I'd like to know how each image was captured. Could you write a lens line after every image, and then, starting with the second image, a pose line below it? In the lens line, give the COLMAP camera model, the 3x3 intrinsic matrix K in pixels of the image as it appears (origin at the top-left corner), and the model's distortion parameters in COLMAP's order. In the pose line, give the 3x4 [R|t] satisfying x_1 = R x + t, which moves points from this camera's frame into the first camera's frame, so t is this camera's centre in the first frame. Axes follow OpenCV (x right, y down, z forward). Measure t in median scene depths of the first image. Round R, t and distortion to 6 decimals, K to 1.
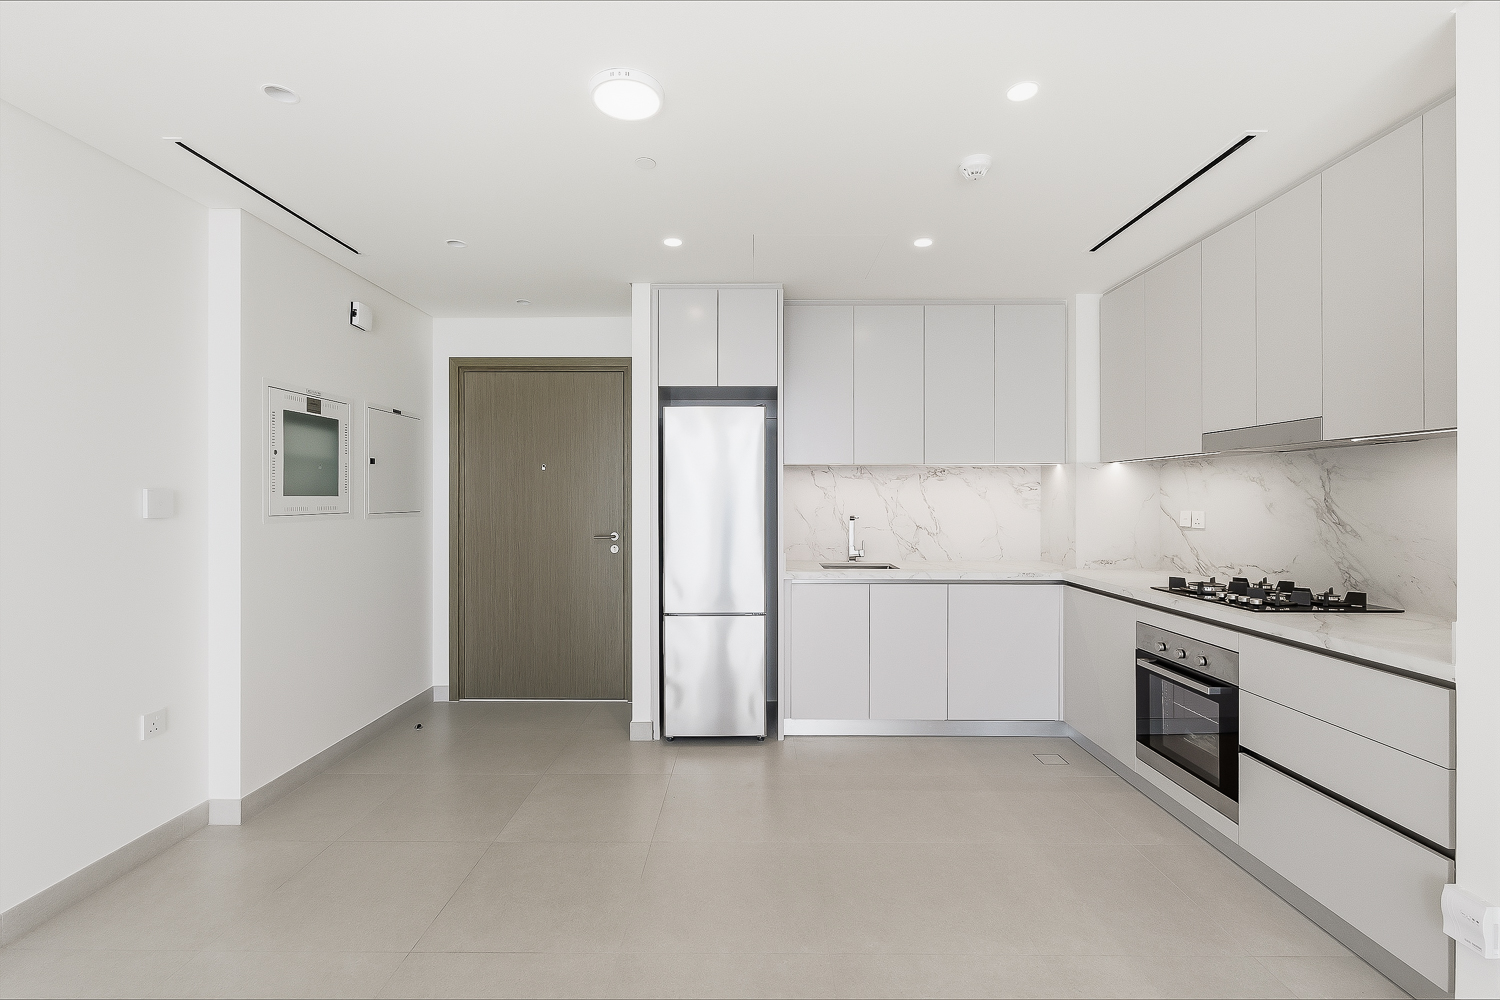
lens RADIAL K [[651.2, 0, 750.0], [0, 651.2, 500.0], [0, 0, 1]] dist [-0.000904, -0.000295]
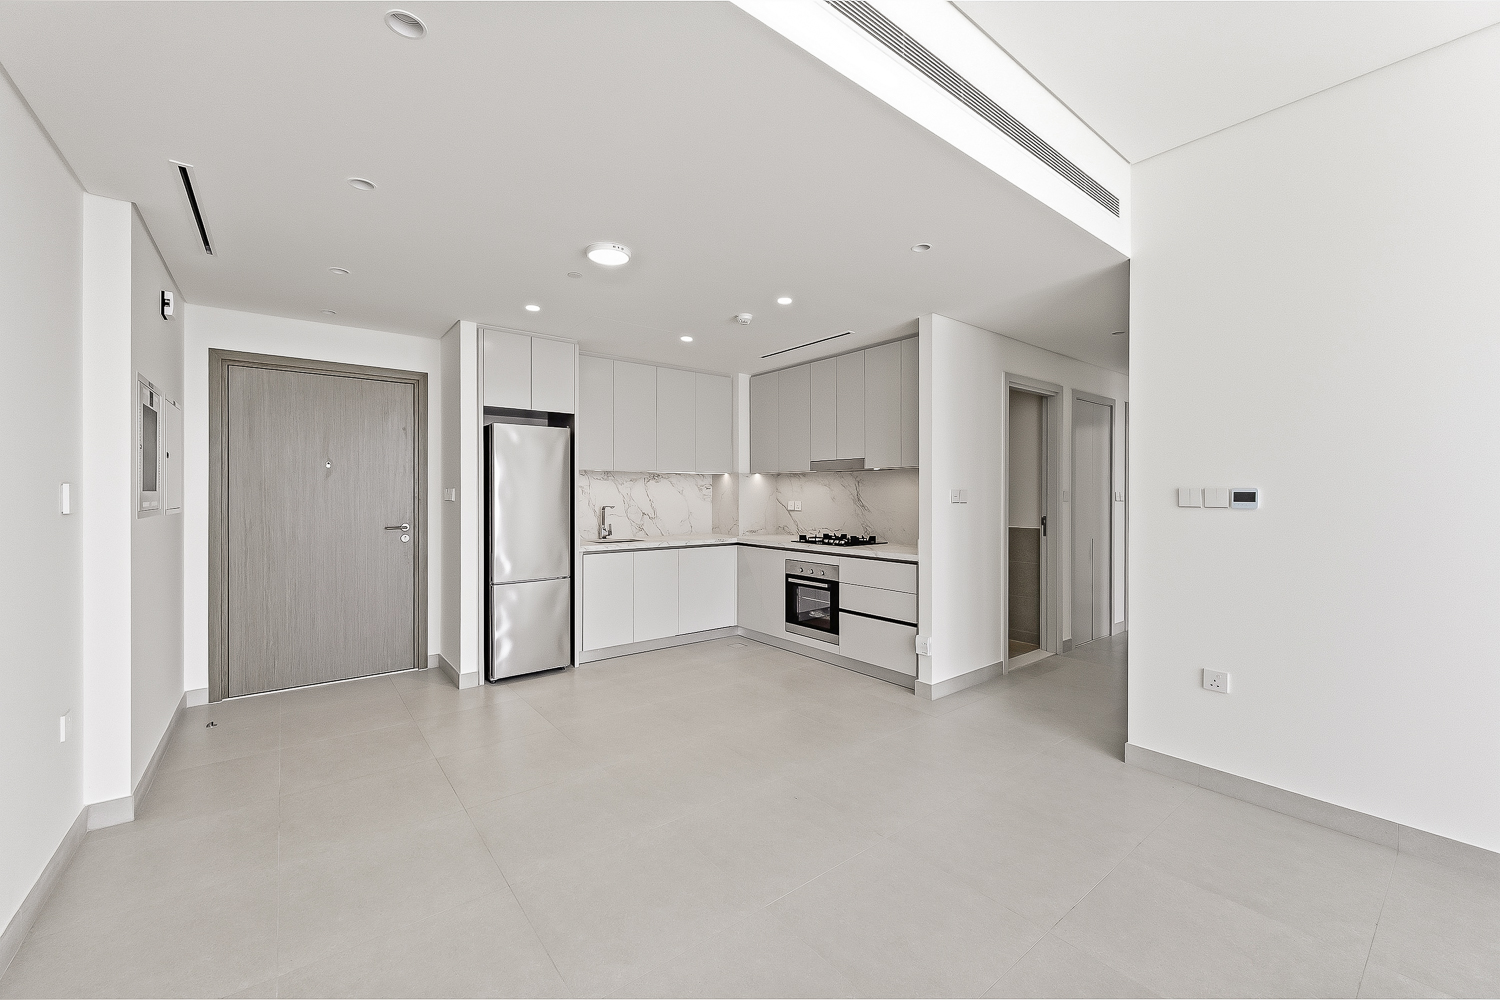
lens RADIAL K [[589.4, 0, 750.0], [0, 589.4, 493.2], [0, 0, 1]] dist [-0.001056, -0.000317]
pose [[0.779995, 0.002312, 0.625782, -0.453717], [0.000519, 0.999990, -0.004340, 0.001263], [-0.625786, 0.003710, 0.779986, -0.219702]]
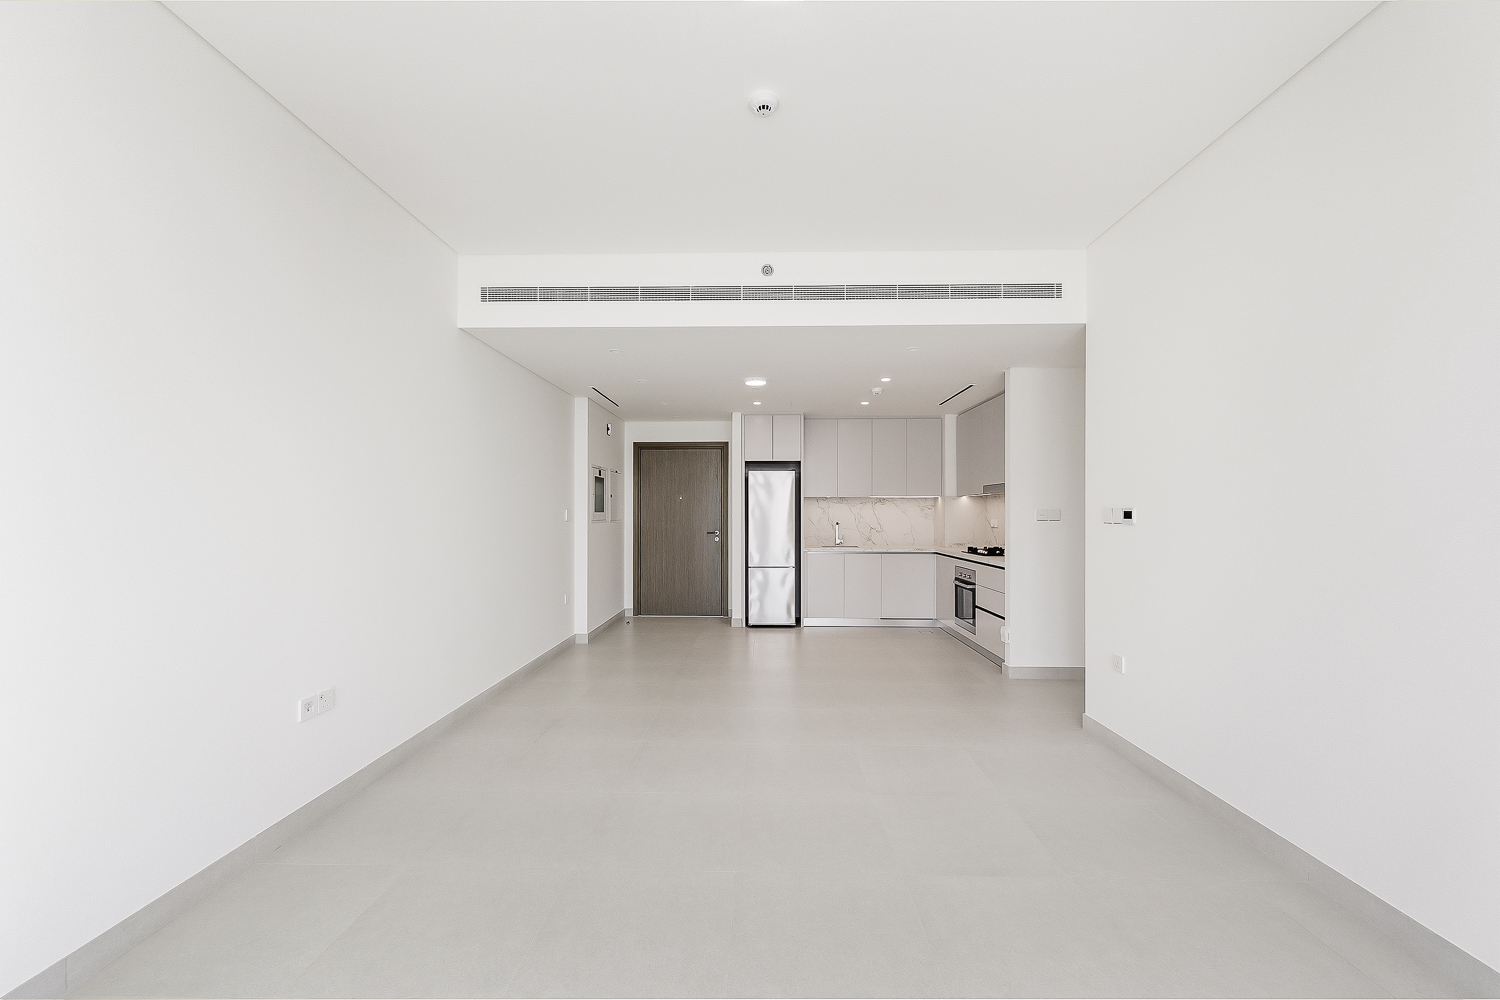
lens RADIAL K [[596.2, 0, 750.0], [0, 596.2, 500.0], [0, 0, 1]] dist [0.000538, 0.000129]
pose [[0.999781, 0.000167, -0.020908, -0.082969], [-0.000712, 0.999660, -0.026065, 0.004585], [0.020897, 0.026074, 0.999442, -0.951934]]
